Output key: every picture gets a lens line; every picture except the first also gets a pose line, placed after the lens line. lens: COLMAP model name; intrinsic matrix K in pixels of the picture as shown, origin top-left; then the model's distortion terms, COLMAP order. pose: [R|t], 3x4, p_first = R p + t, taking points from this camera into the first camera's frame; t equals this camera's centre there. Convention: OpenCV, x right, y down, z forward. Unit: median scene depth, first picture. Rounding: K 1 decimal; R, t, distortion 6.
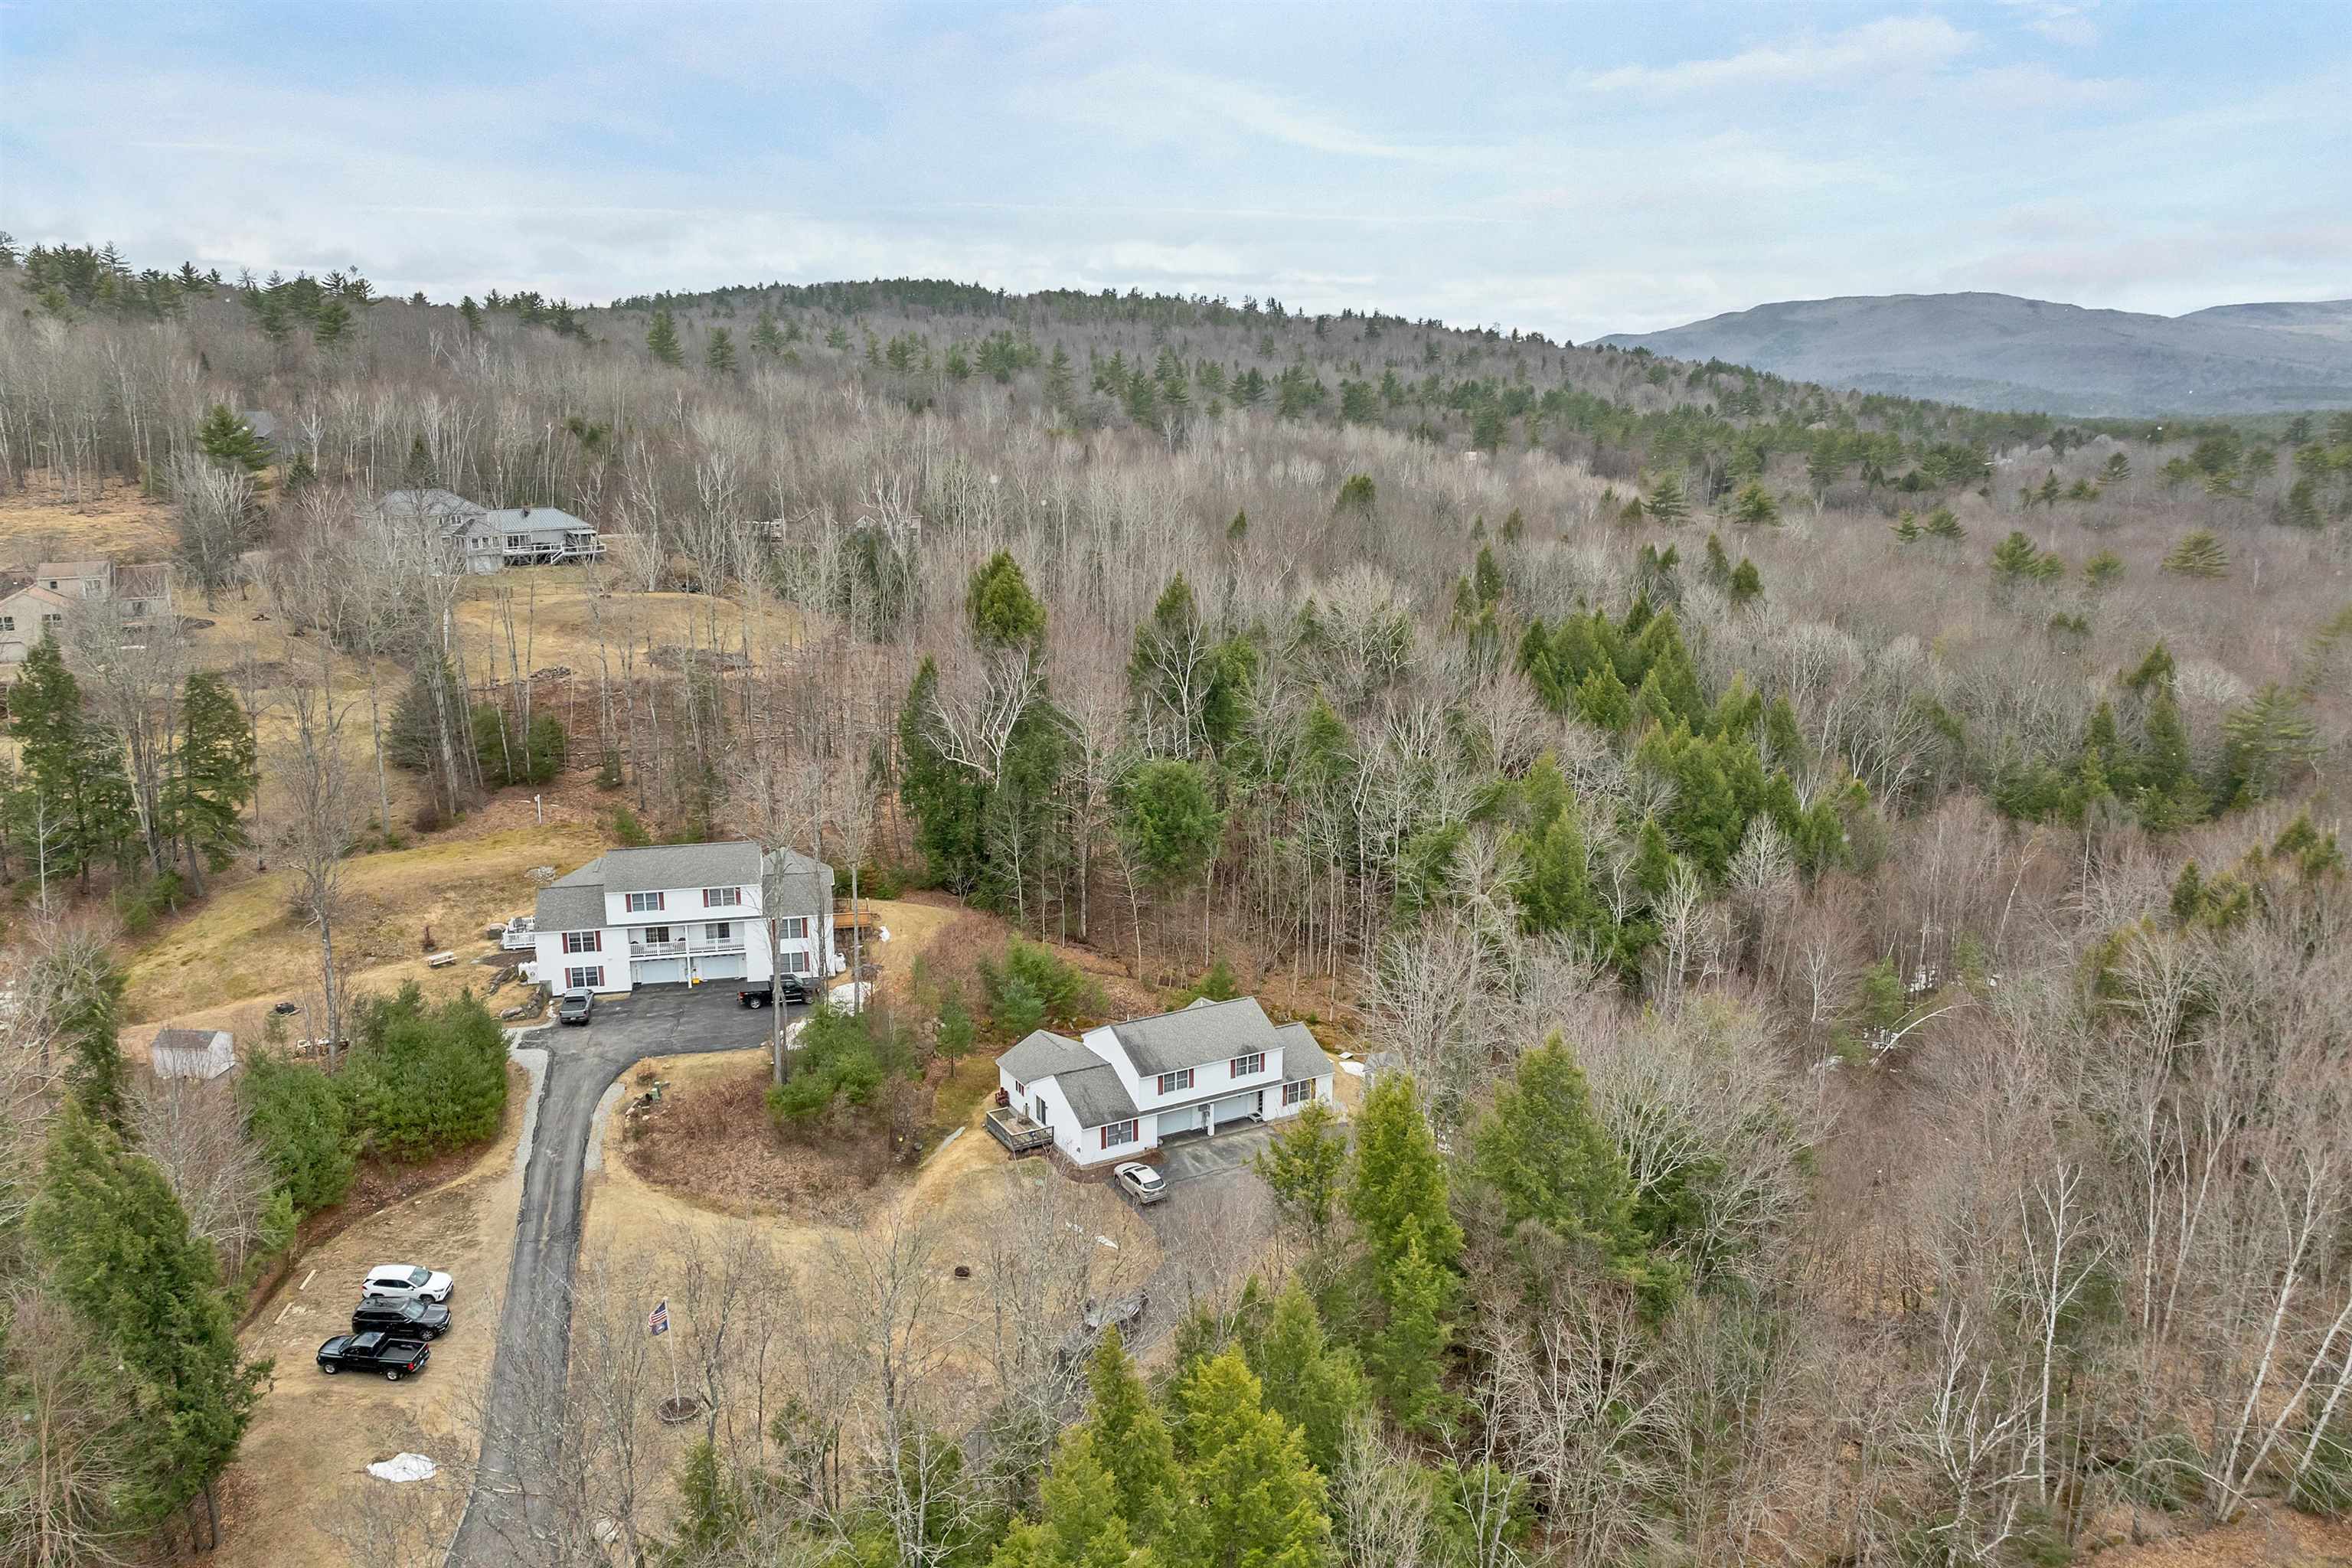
lens RADIAL K [[1699.0, 0, 1182.2], [0, 1699.0, 798.9], [0, 0, 1]] dist [-0.023374, -0.020981]
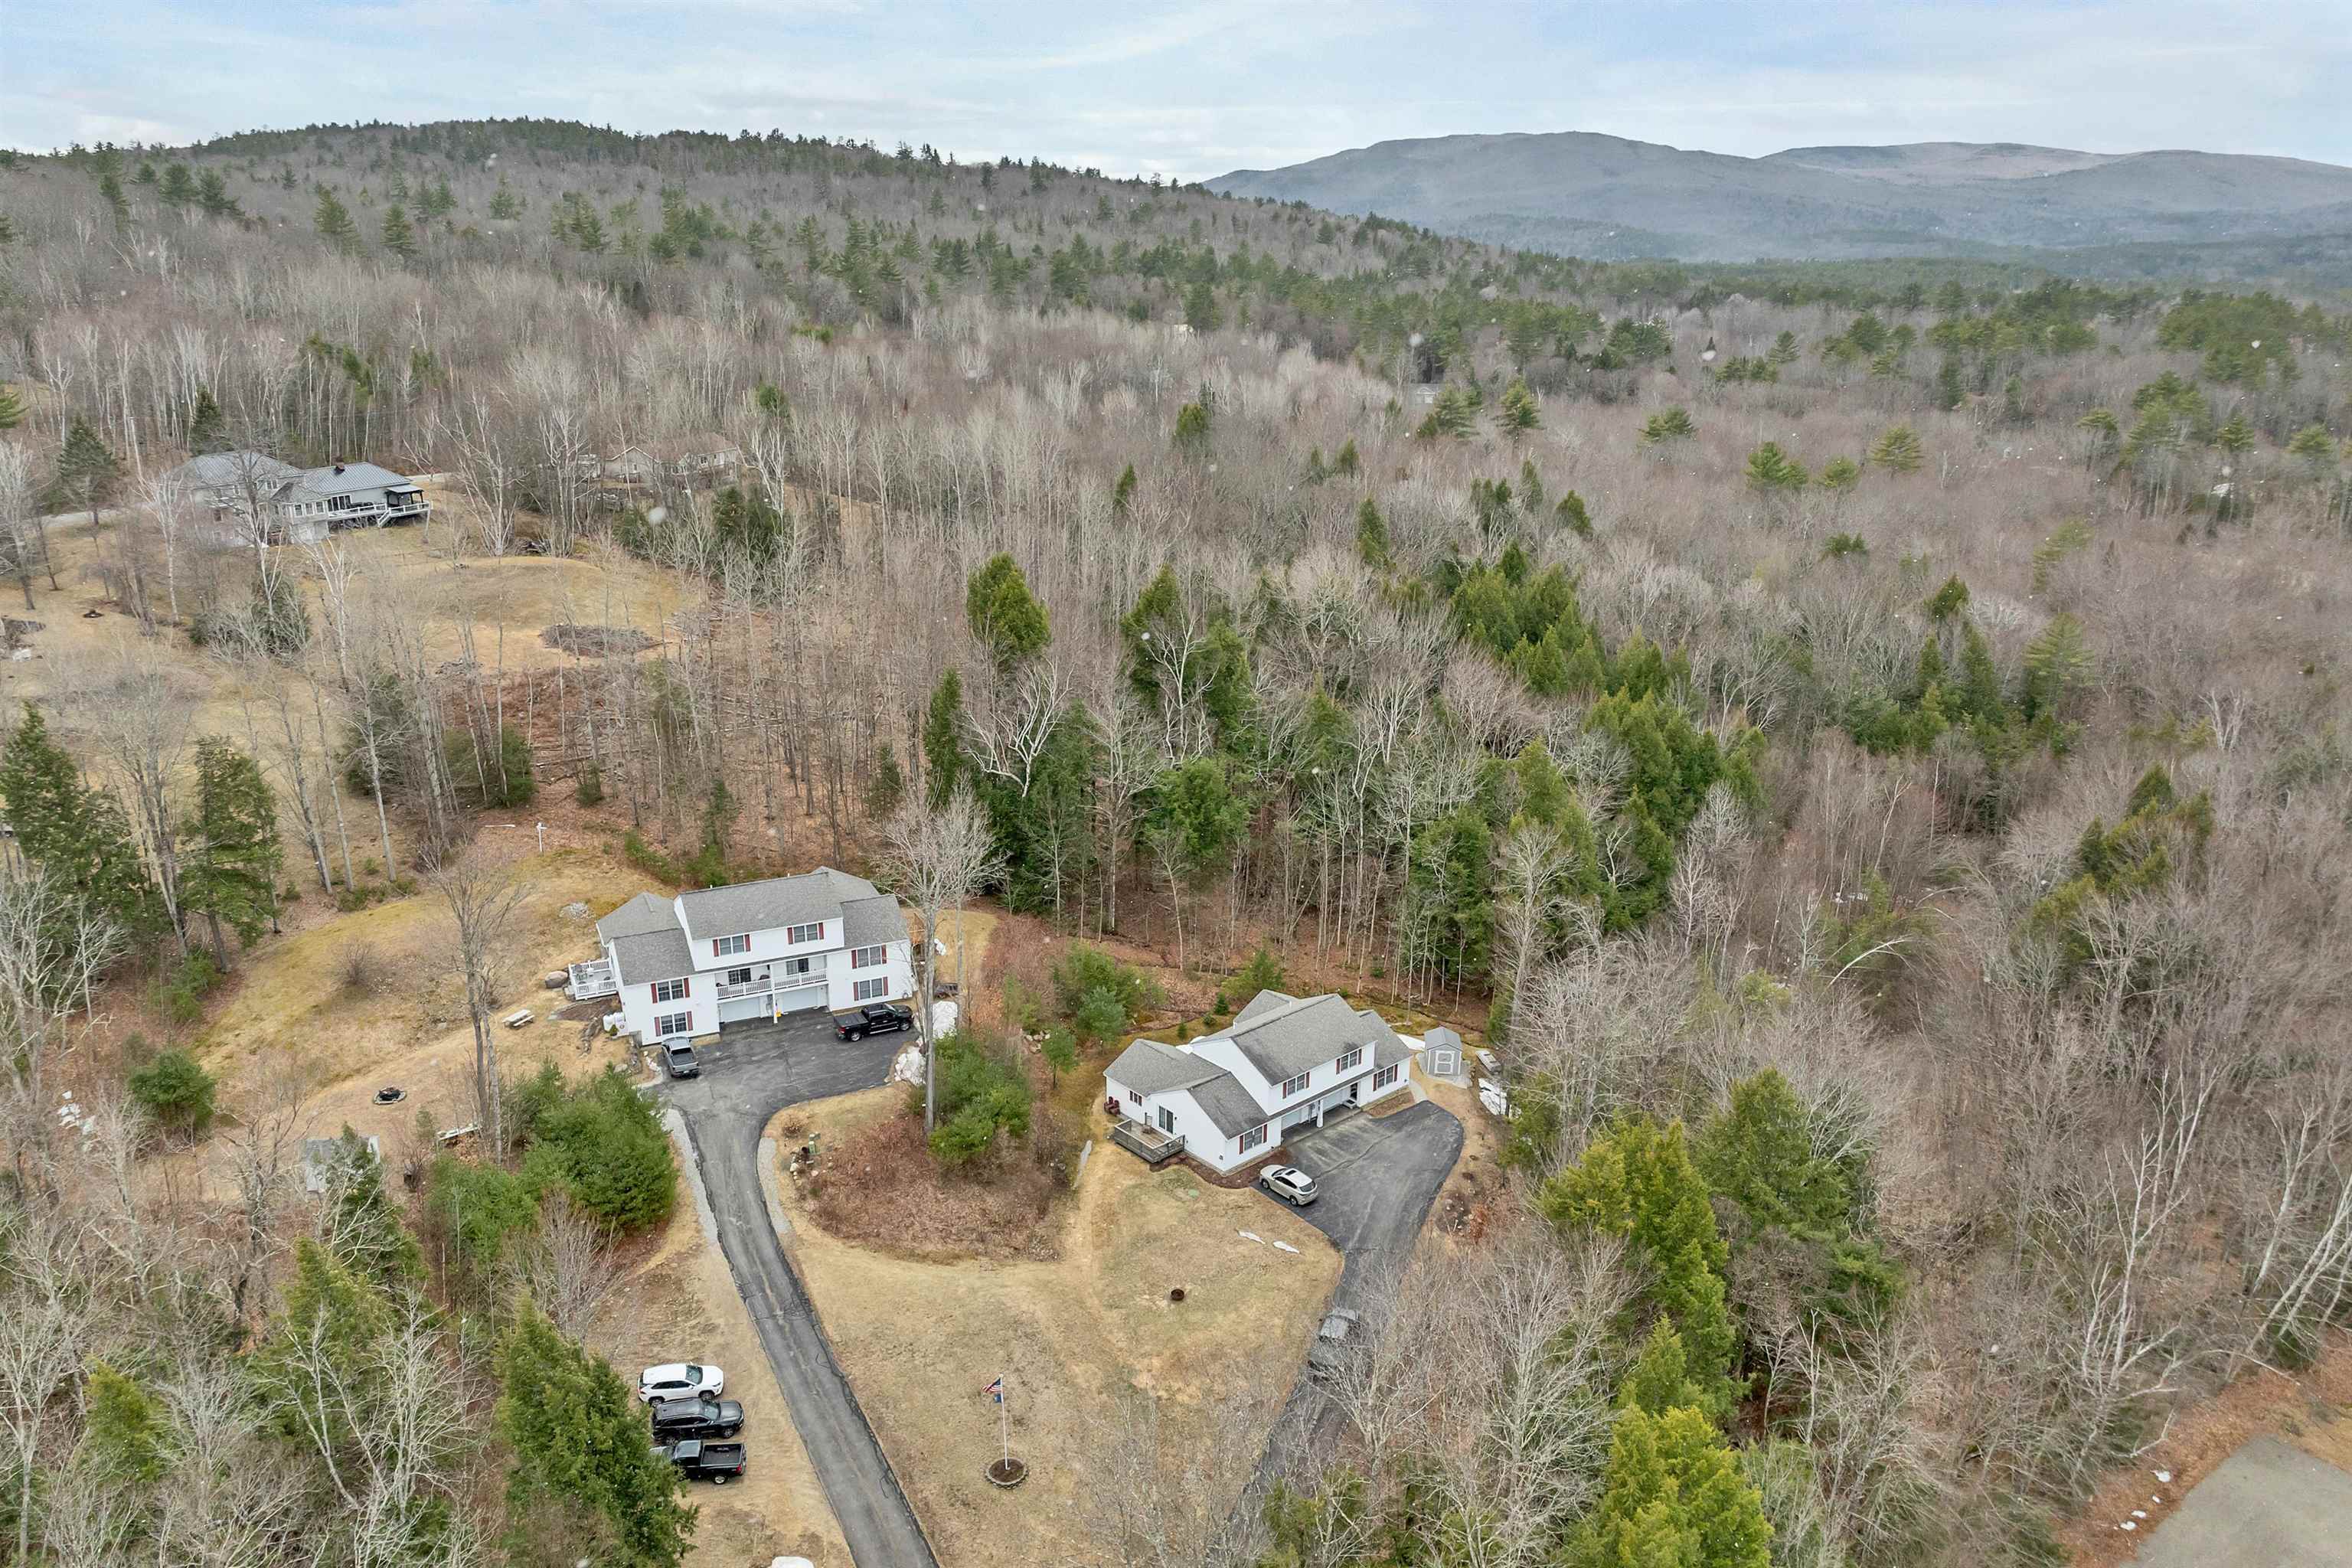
lens RADIAL K [[1699.0, 0, 1182.2], [0, 1699.0, 798.9], [0, 0, 1]] dist [-0.023374, -0.020981]
pose [[0.977445, -0.061873, 0.201922, -0.252021], [0.043274, 0.994511, 0.095263, -0.108739], [-0.206708, -0.084376, 0.974758, -0.026202]]
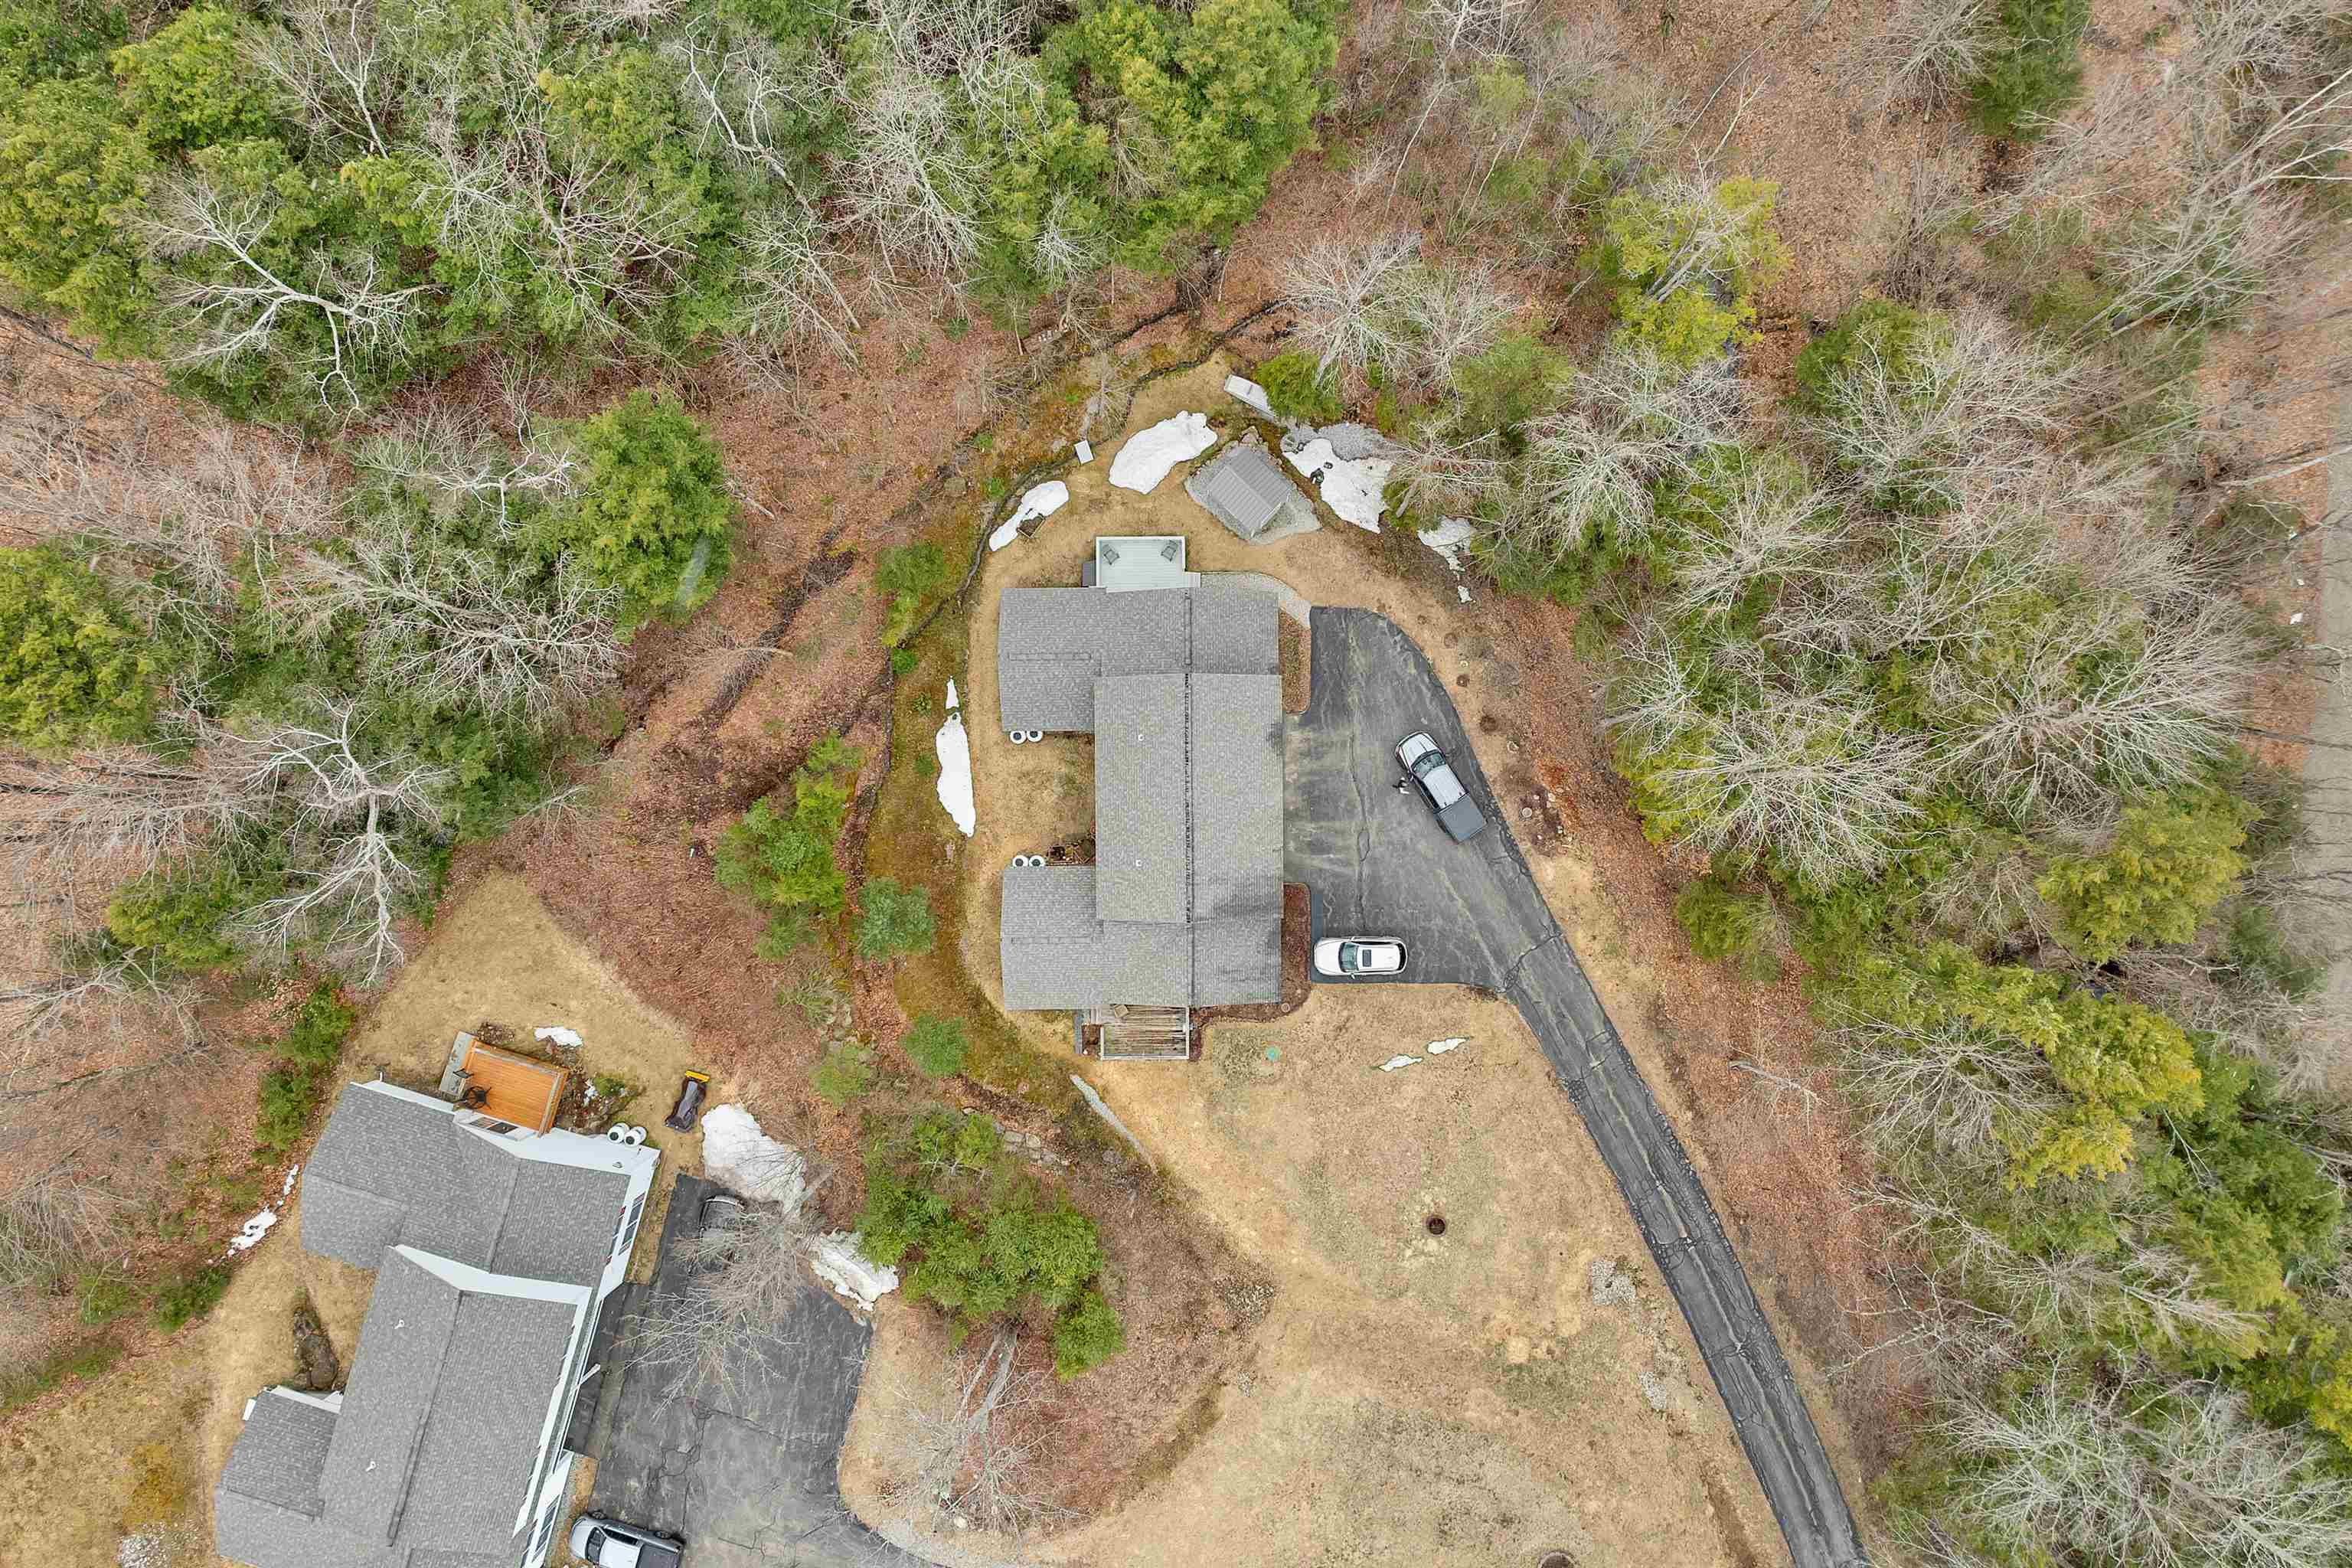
lens RADIAL K [[1699.0, 0, 1182.2], [0, 1699.0, 798.9], [0, 0, 1]] dist [-0.023374, -0.020981]
pose [[0.496186, -0.868176, 0.008329, -0.008172], [0.186517, 0.115959, 0.975584, -0.484210], [-0.847945, -0.482518, 0.219467, 0.791013]]
